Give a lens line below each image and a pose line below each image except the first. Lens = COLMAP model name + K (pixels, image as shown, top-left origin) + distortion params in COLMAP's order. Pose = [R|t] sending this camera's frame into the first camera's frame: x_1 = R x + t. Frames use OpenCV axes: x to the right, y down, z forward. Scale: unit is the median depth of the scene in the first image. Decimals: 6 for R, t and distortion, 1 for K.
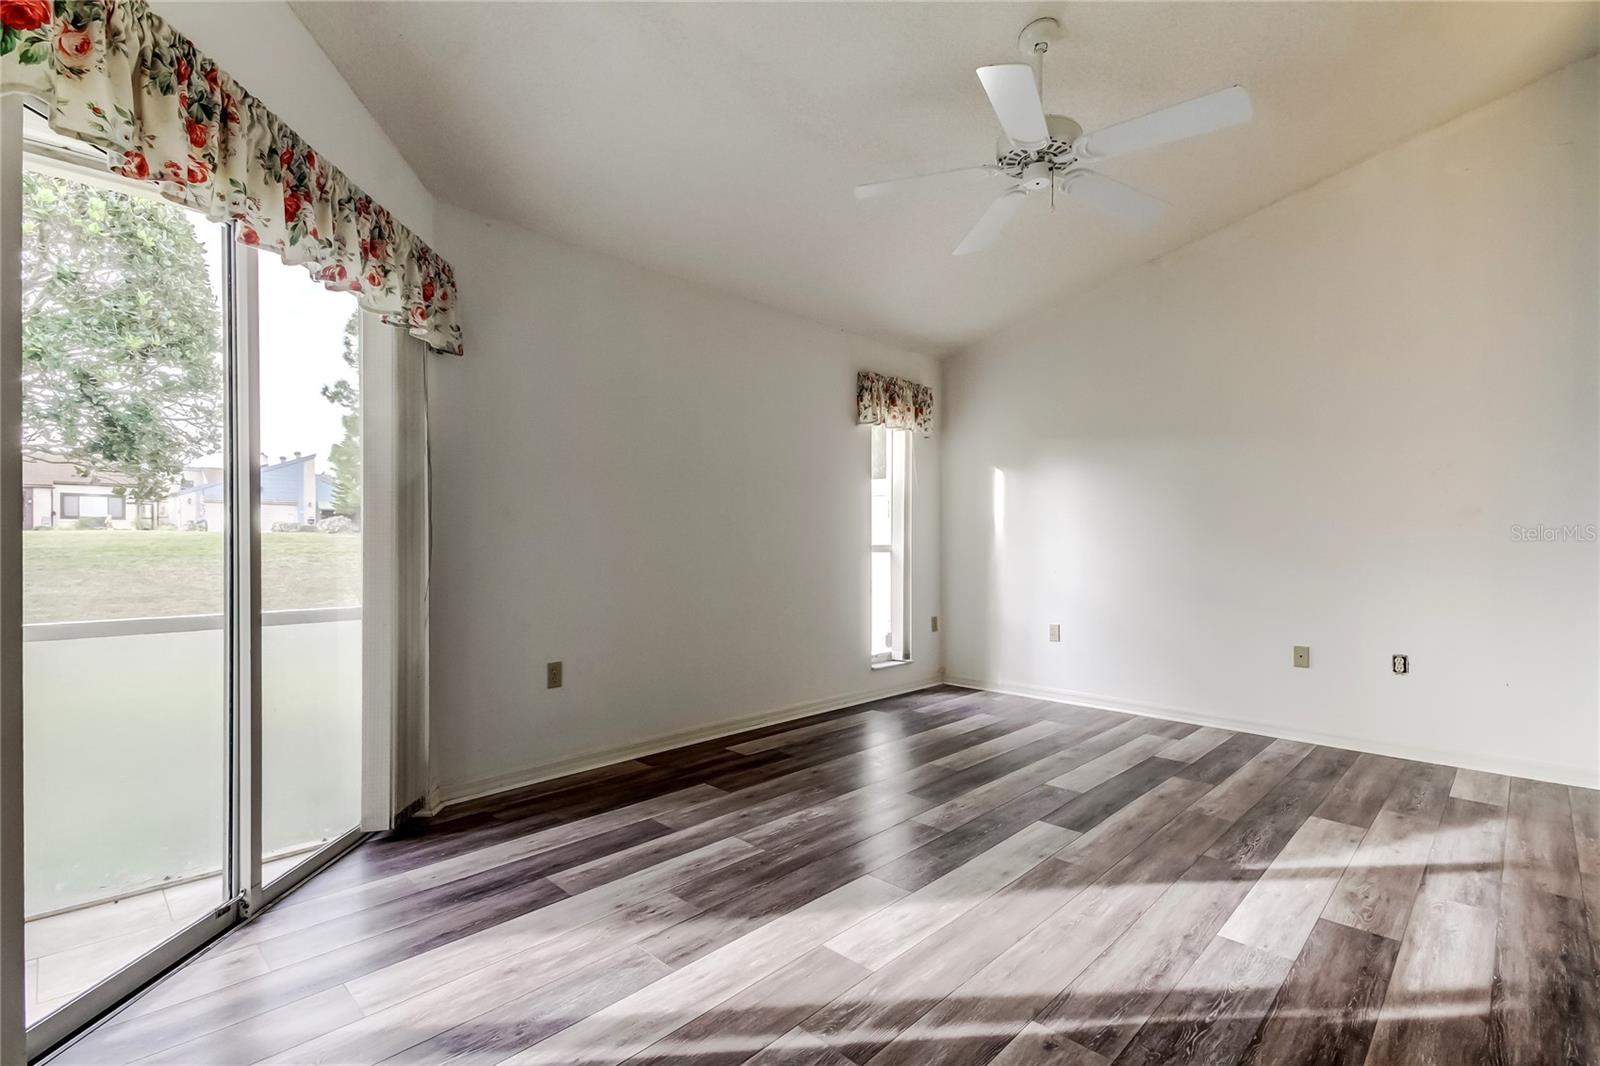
lens RADIAL K [[757.1, 0, 798.2], [0, 757.1, 541.4], [0, 0, 1]] dist [0.004019, 0.000858]
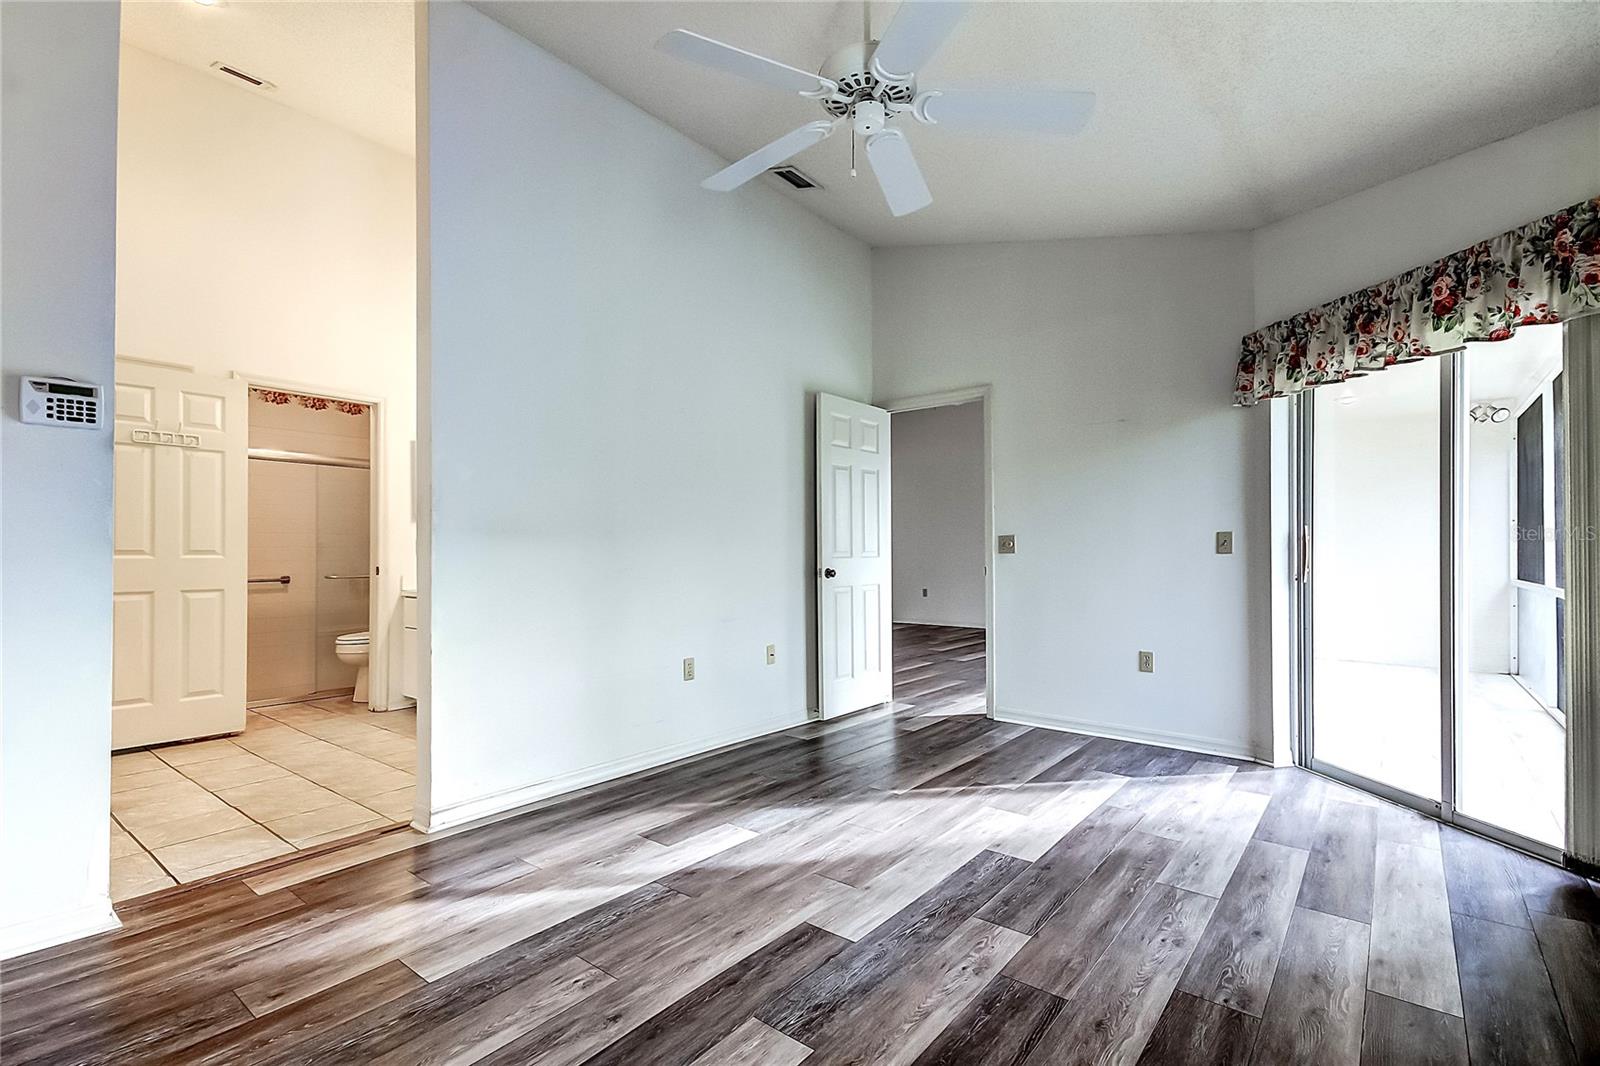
lens RADIAL K [[757.1, 0, 801.3], [0, 757.1, 542.9], [0, 0, 1]] dist [0.004019, 0.000858]
pose [[-0.995918, -0.001304, -0.090252, 0.511815], [-0.000035, 0.999901, -0.014057, 0.001687], [0.090262, -0.013996, -0.995820, 2.027254]]
